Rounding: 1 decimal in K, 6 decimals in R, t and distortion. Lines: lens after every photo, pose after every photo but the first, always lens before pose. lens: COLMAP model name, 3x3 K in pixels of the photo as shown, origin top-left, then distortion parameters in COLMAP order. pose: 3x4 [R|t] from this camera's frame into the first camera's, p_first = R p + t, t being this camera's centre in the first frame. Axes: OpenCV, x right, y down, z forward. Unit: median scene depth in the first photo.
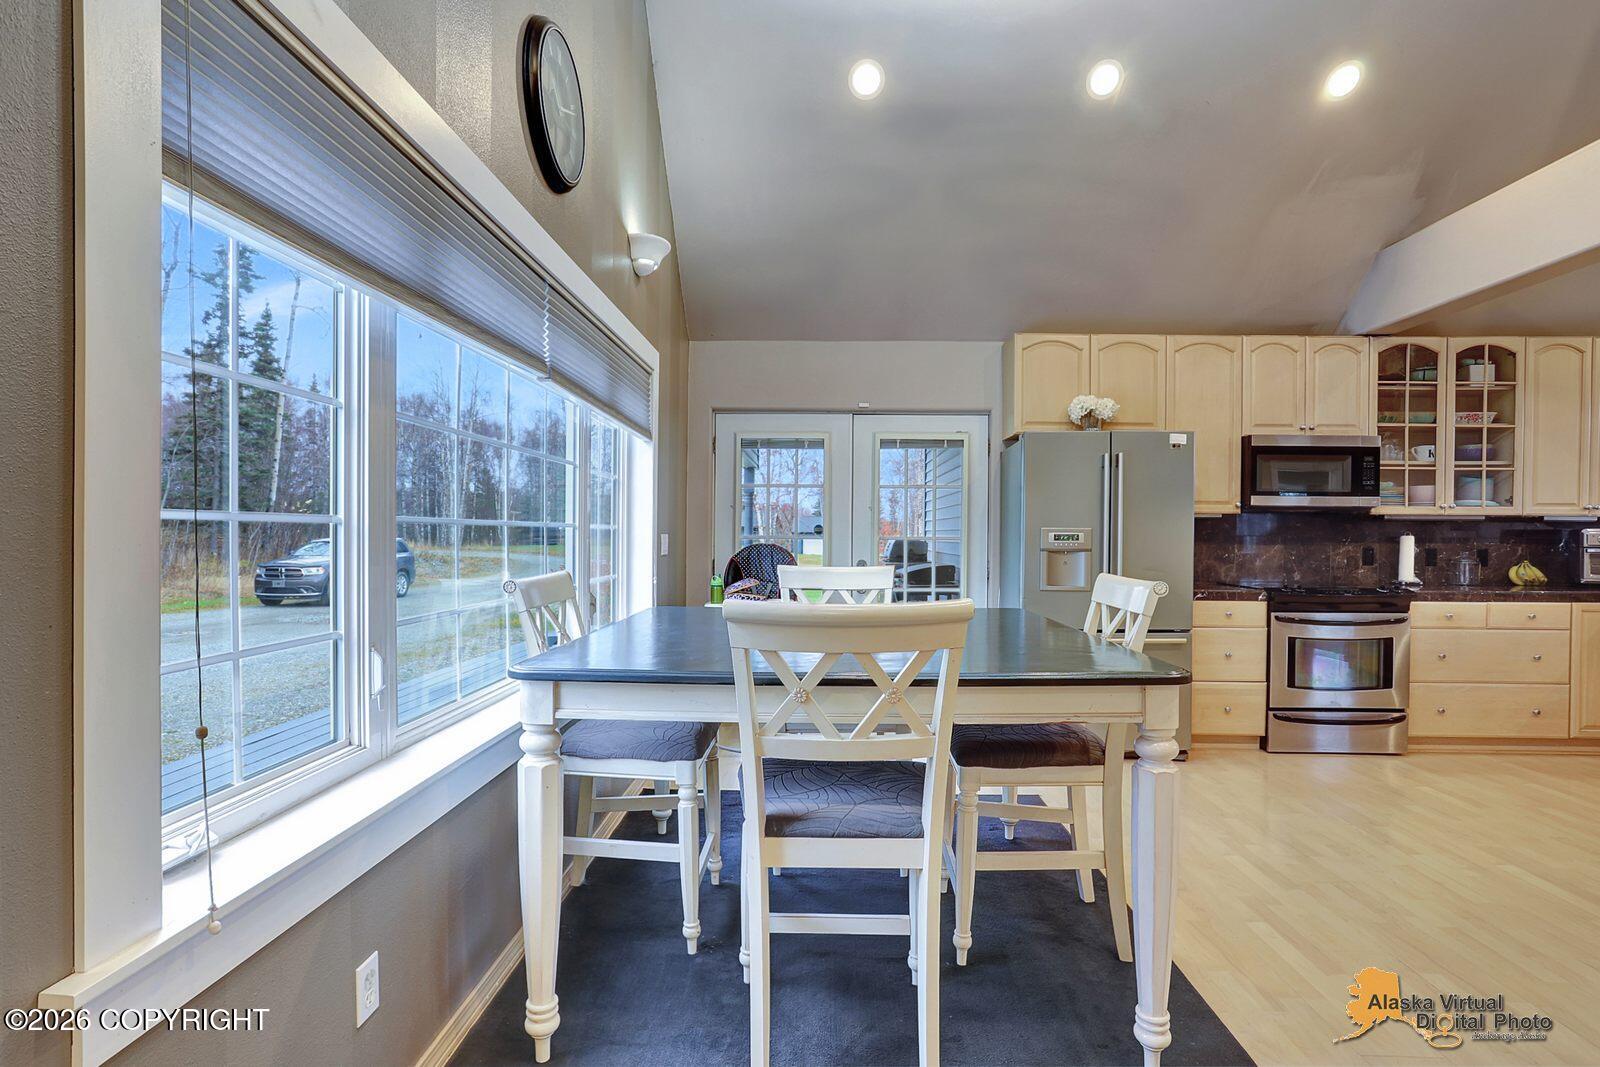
lens RADIAL K [[790.8, 0, 797.7], [0, 790.8, 545.3], [0, 0, 1]] dist [-0.040055, 0.021747]
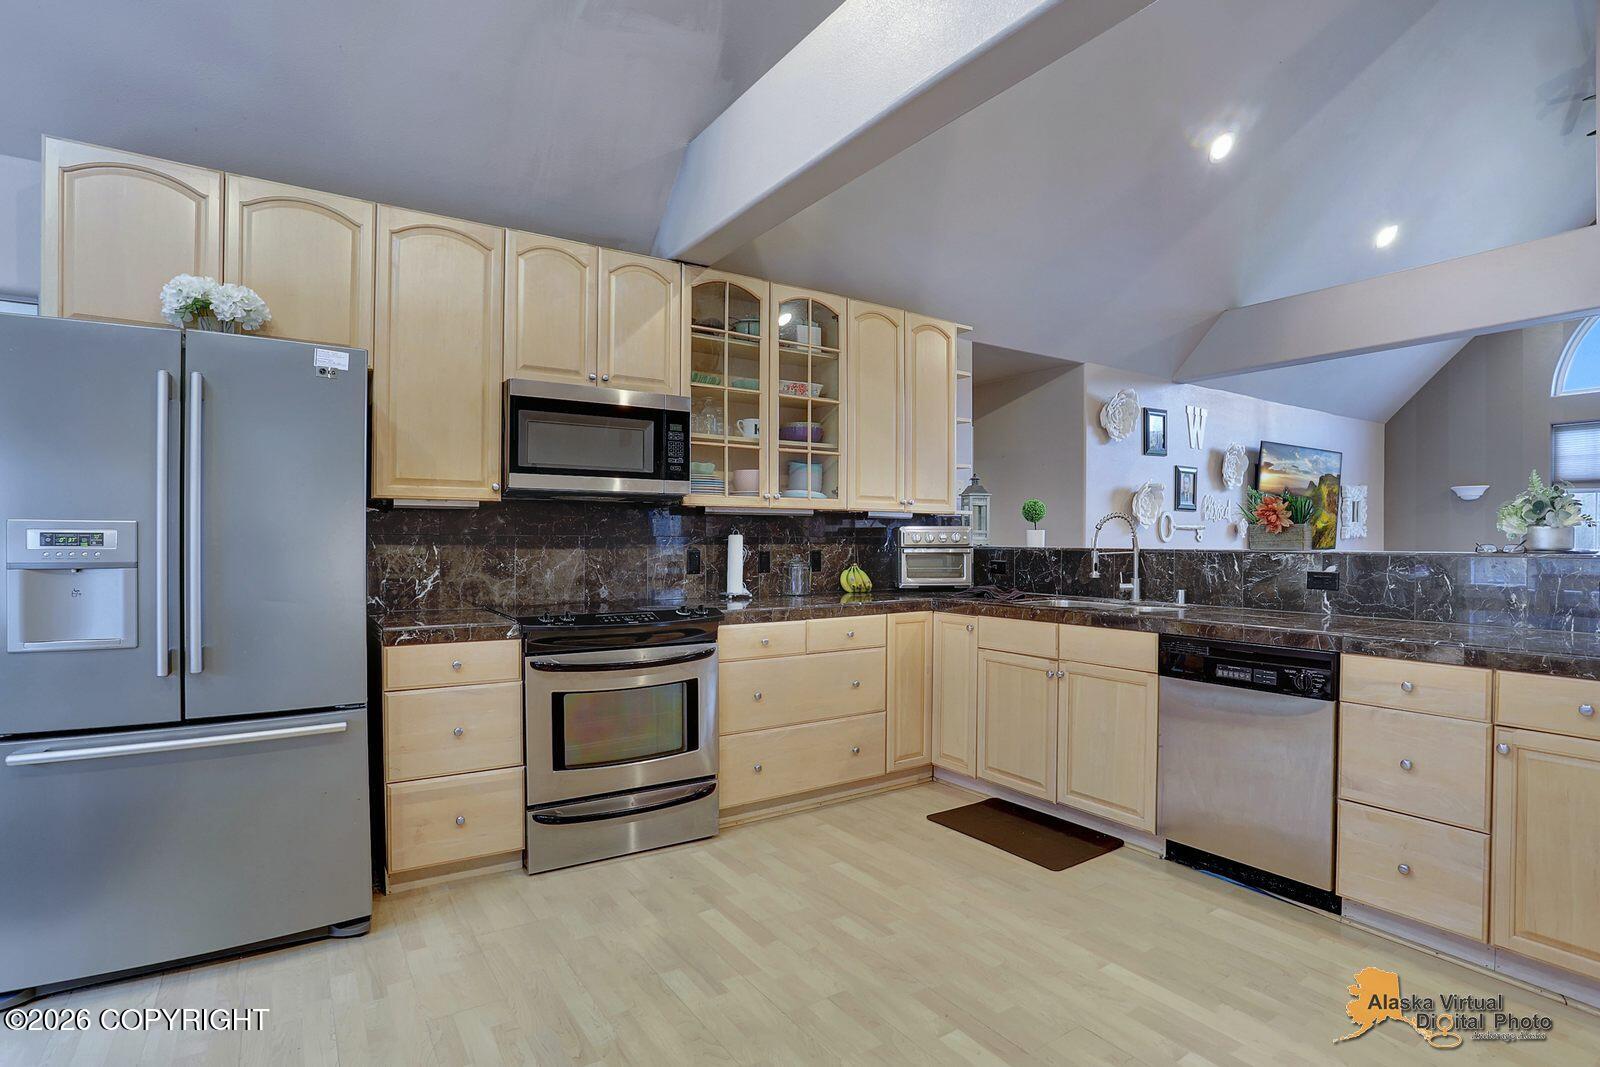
lens RADIAL K [[807.6, 0, 804.0], [0, 807.6, 541.9], [0, 0, 1]] dist [-0.045083, 0.008725]
pose [[0.810072, -0.006619, 0.586293, 0.387223], [0.010003, 0.999947, -0.002533, -0.002716], [-0.586245, 0.007917, 0.810095, 0.323781]]
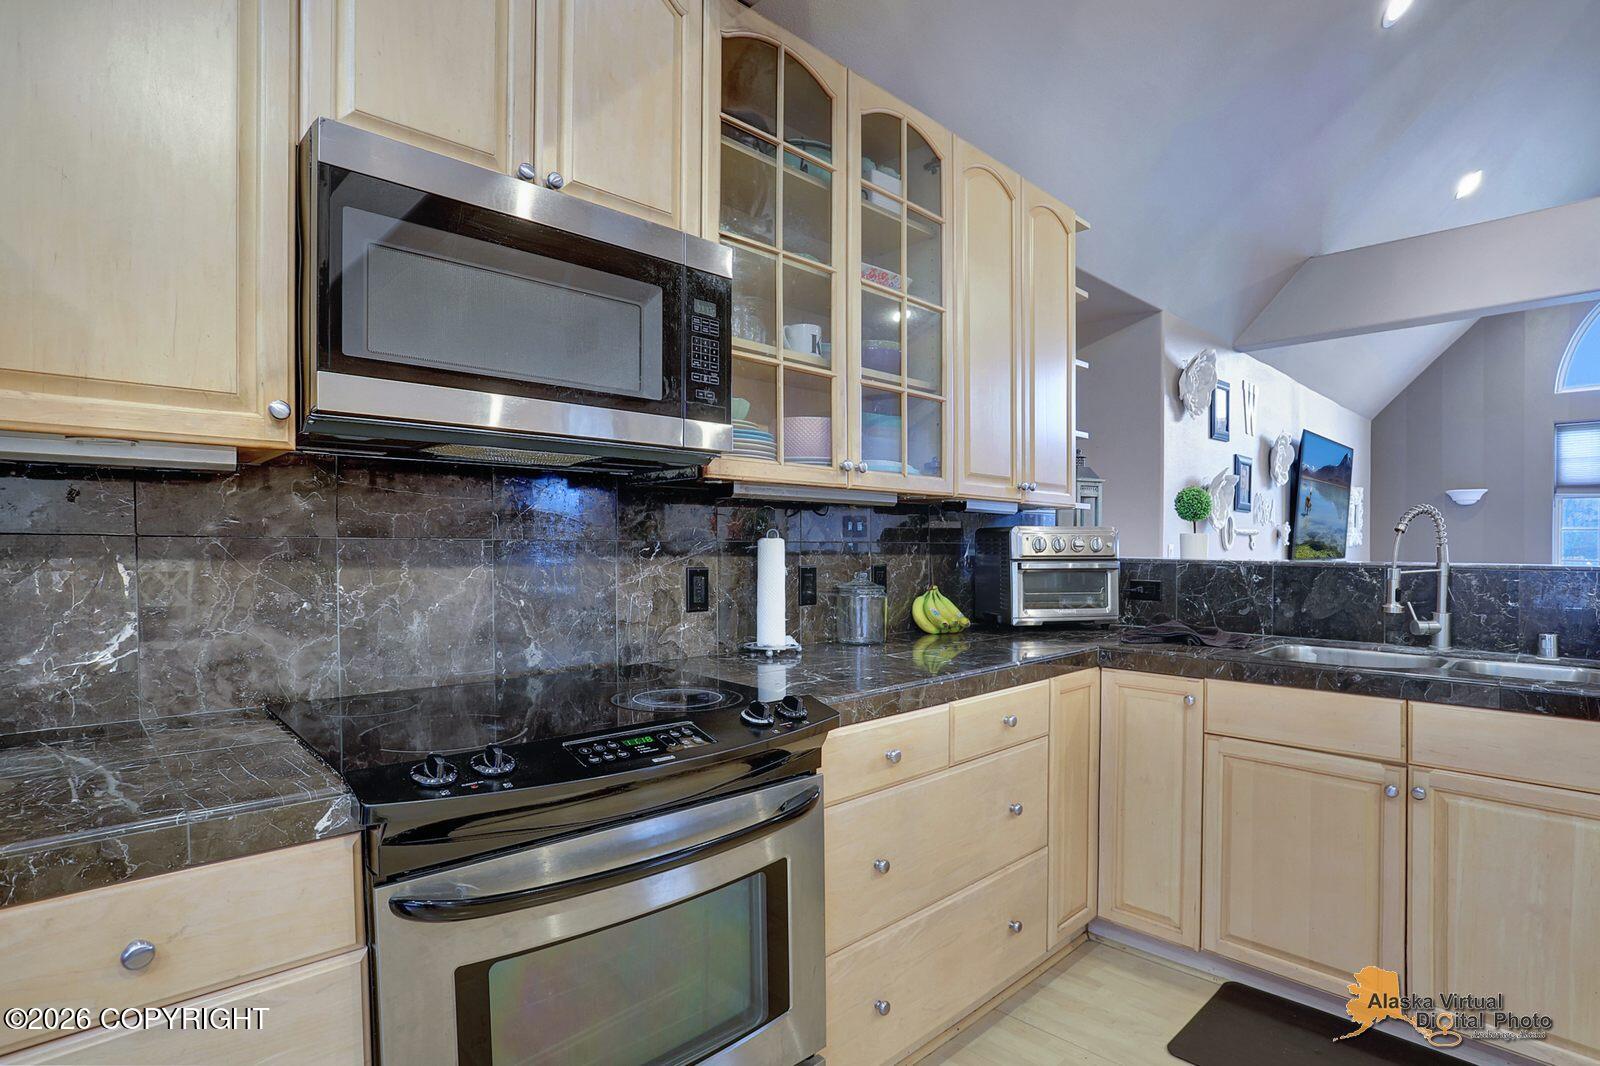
lens RADIAL K [[807.6, 0, 808.5], [0, 807.6, 574.6], [0, 0, 1]] dist [-0.045083, 0.008725]
pose [[0.687338, -0.029978, 0.725719, 0.503016], [0.008857, 0.999420, 0.032895, -0.007440], [-0.726284, -0.016182, 0.687205, 0.719829]]
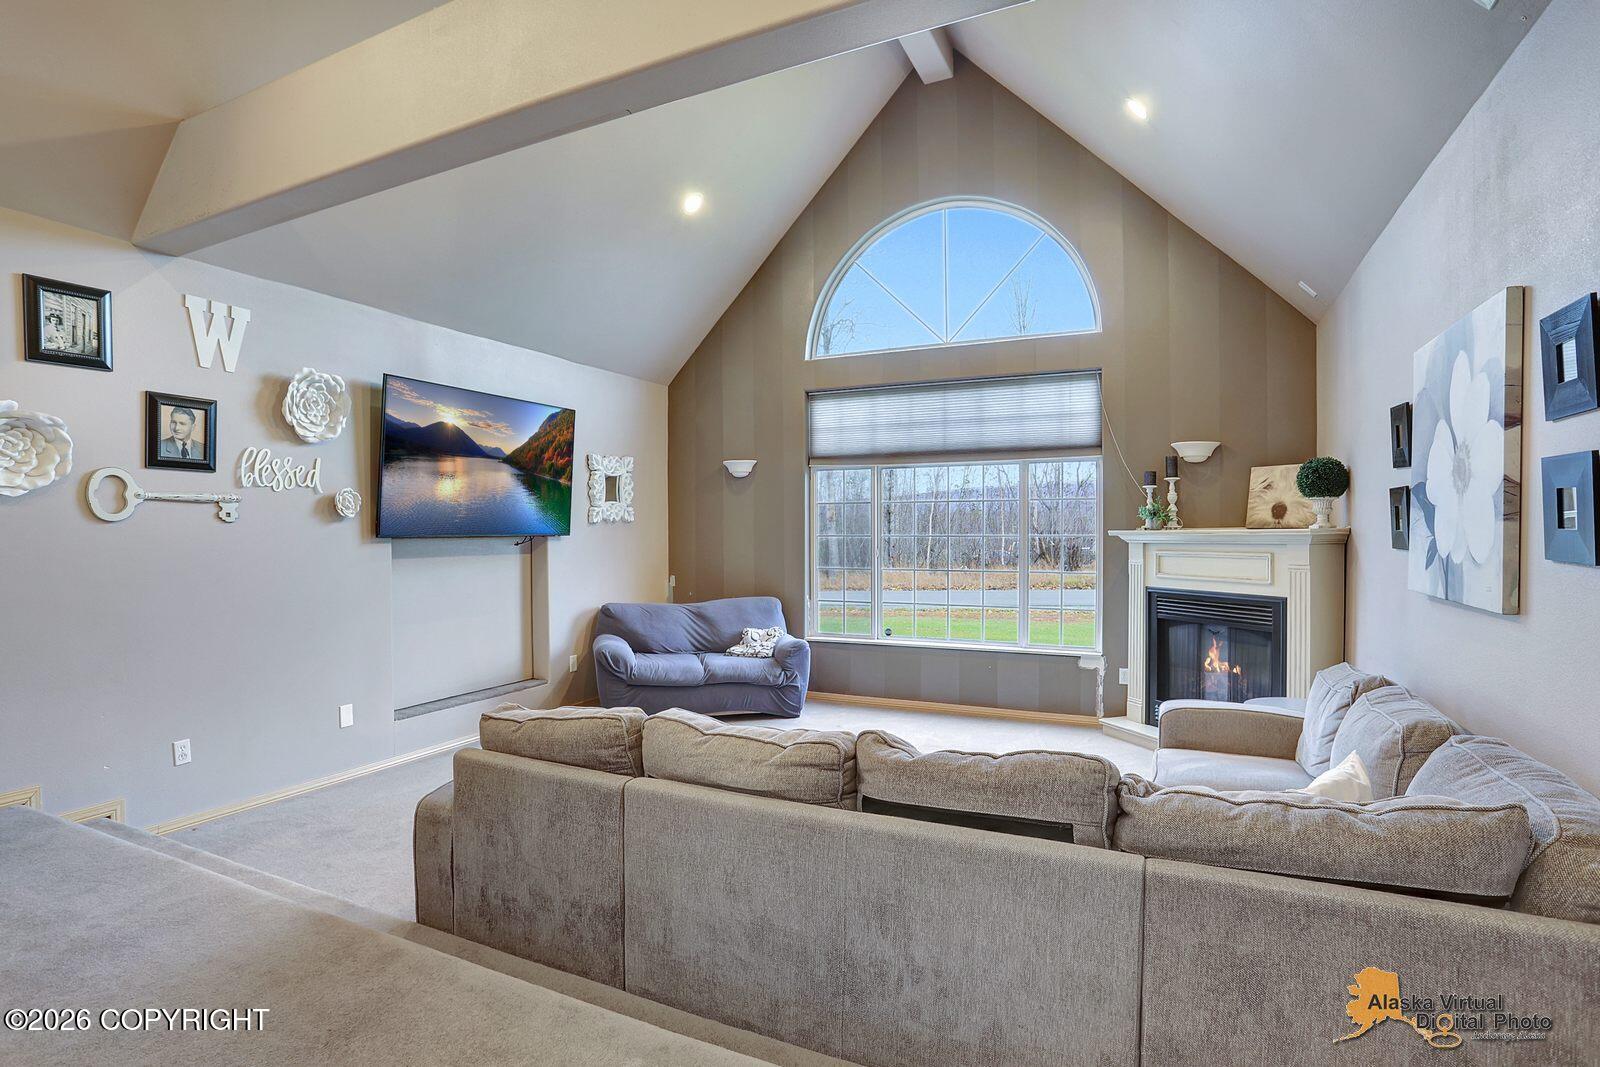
lens RADIAL K [[790.8, 0, 799.1], [0, 790.8, 537.7], [0, 0, 1]] dist [-0.040055, 0.021747]
pose [[0.395429, -0.014825, 0.918377, 1.223025], [0.017891, 0.999804, 0.008436, 0.020563], [-0.918322, 0.013094, 0.395617, 0.158035]]
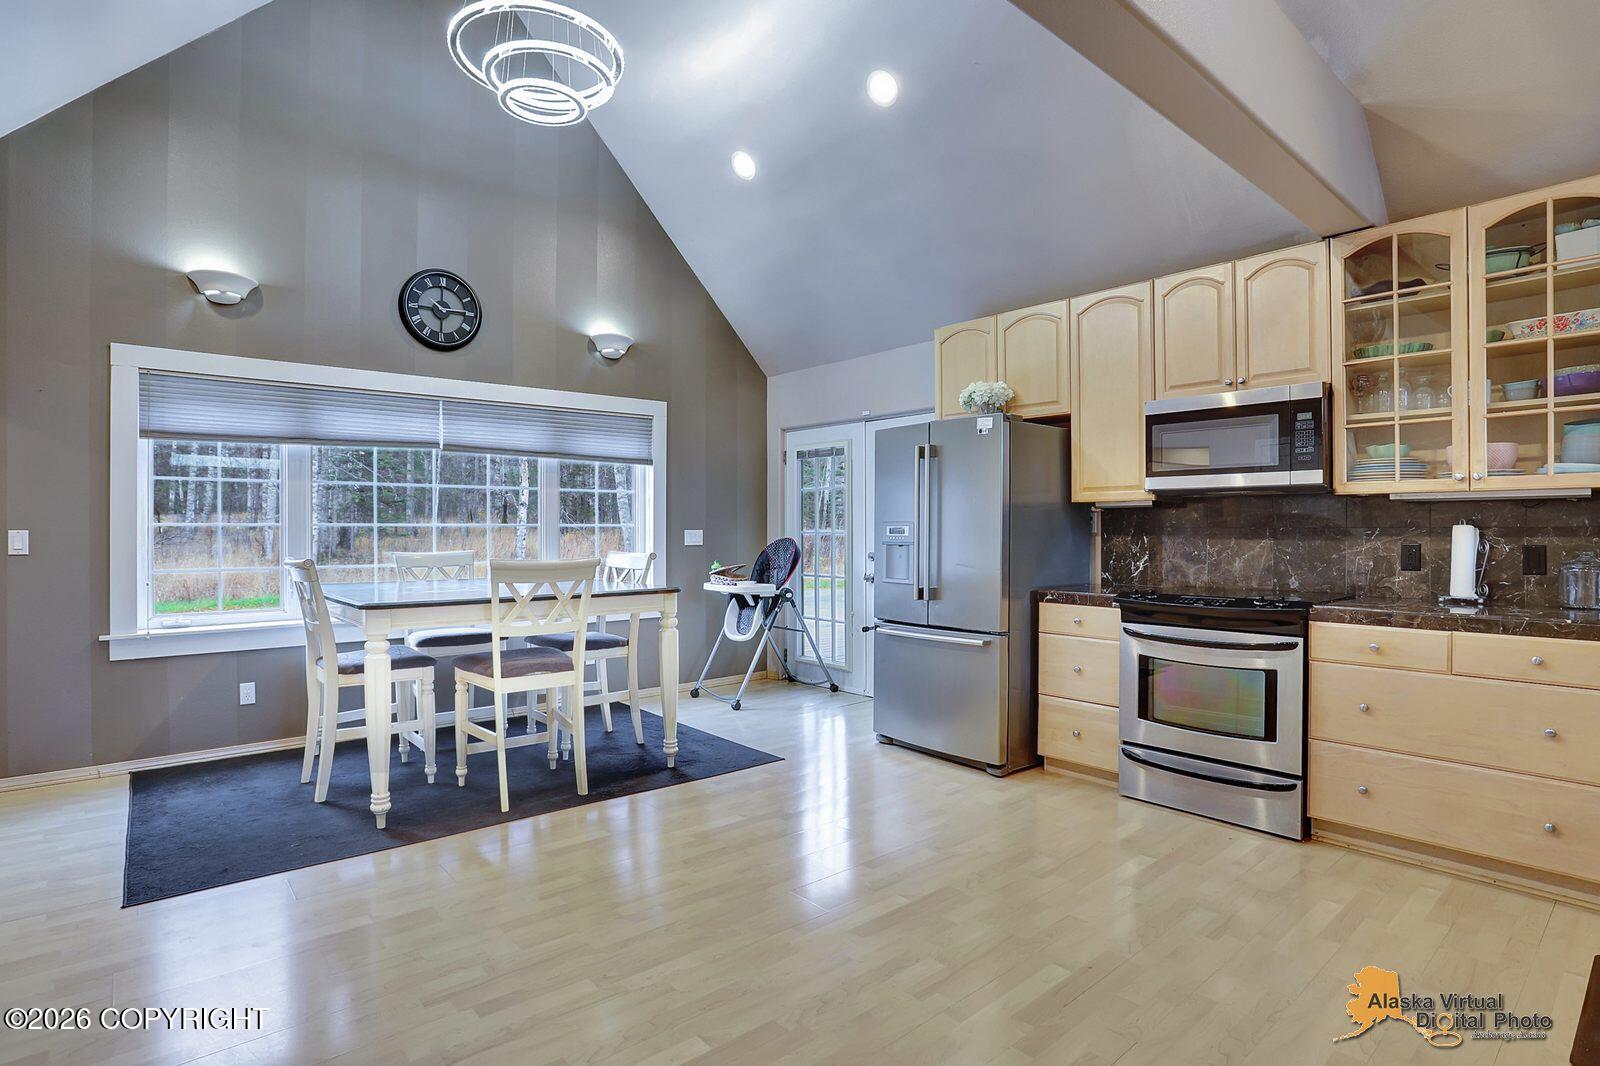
lens RADIAL K [[790.8, 0, 815.7], [0, 790.8, 523.0], [0, 0, 1]] dist [-0.040055, 0.021747]
pose [[0.702988, -0.013270, -0.711078, 0.912605], [-0.005045, 0.999708, -0.023644, 0.003821], [0.711184, 0.020209, 0.702715, 0.191483]]
